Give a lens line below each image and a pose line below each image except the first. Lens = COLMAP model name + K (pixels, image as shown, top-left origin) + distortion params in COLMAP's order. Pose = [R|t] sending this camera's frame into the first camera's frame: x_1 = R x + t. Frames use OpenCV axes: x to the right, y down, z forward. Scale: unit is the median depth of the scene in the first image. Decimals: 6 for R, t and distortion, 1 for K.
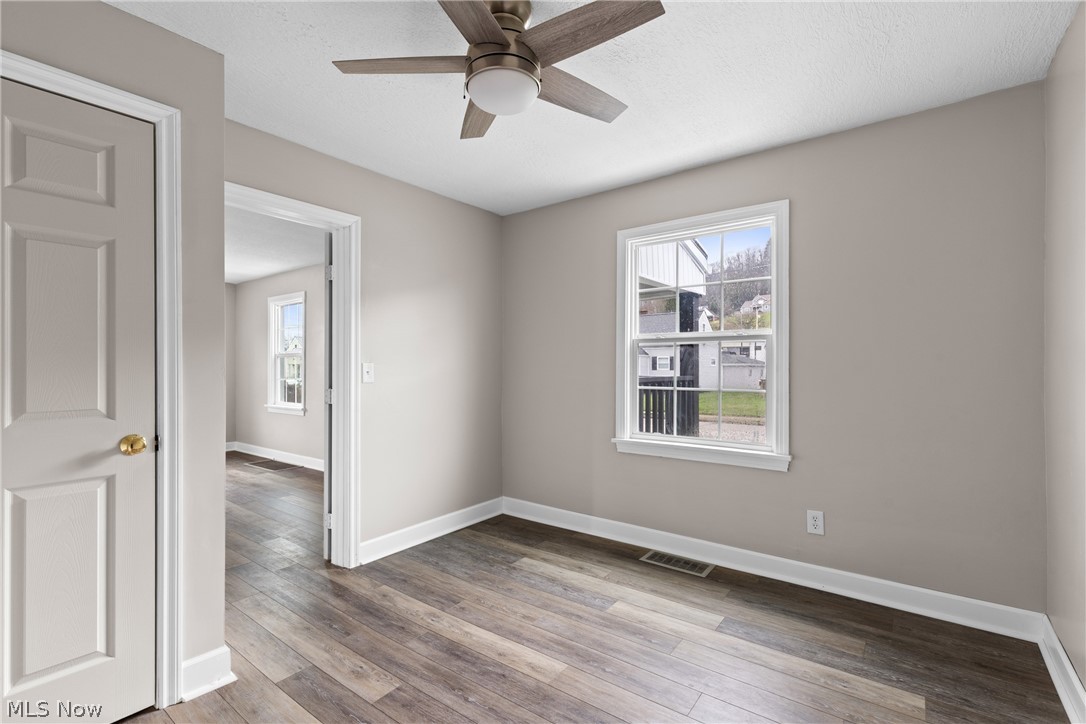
lens RADIAL K [[491.2, 0, 551.0], [0, 491.2, 353.2], [0, 0, 1]] dist [0.005691, -0.000245]
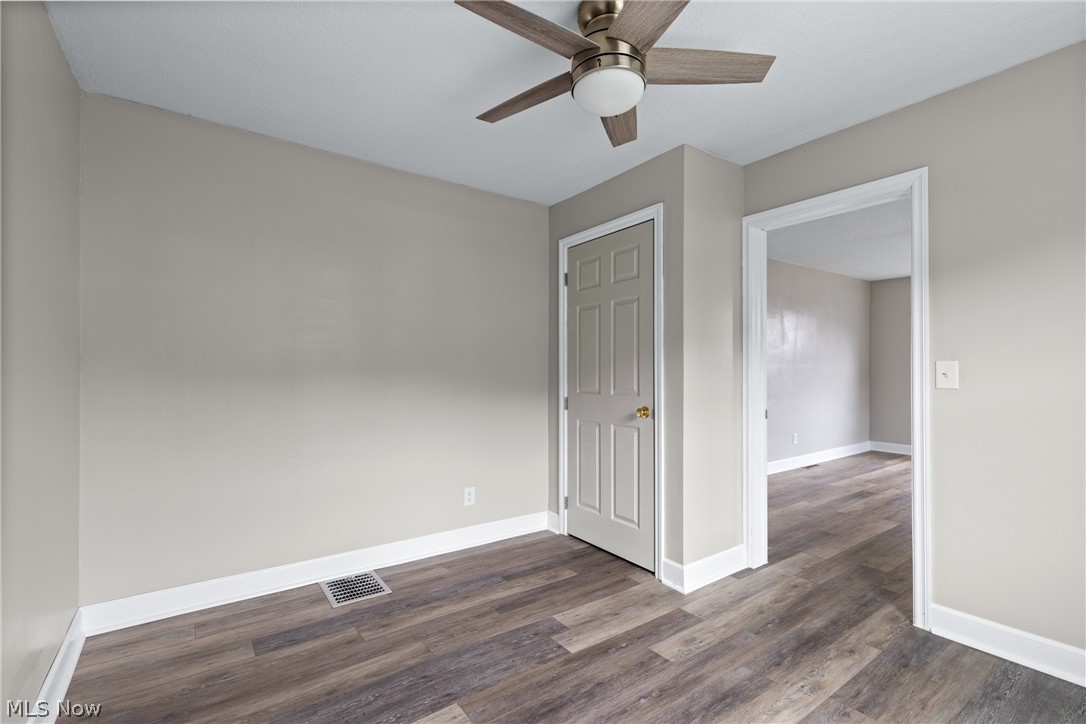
lens RADIAL K [[491.2, 0, 539.9], [0, 491.2, 360.8], [0, 0, 1]] dist [0.005691, -0.000245]
pose [[-0.312686, -0.016244, -0.949718, 0.698858], [0.026942, 0.999300, -0.025963, 0.031204], [0.949474, -0.033706, -0.312029, 0.926794]]
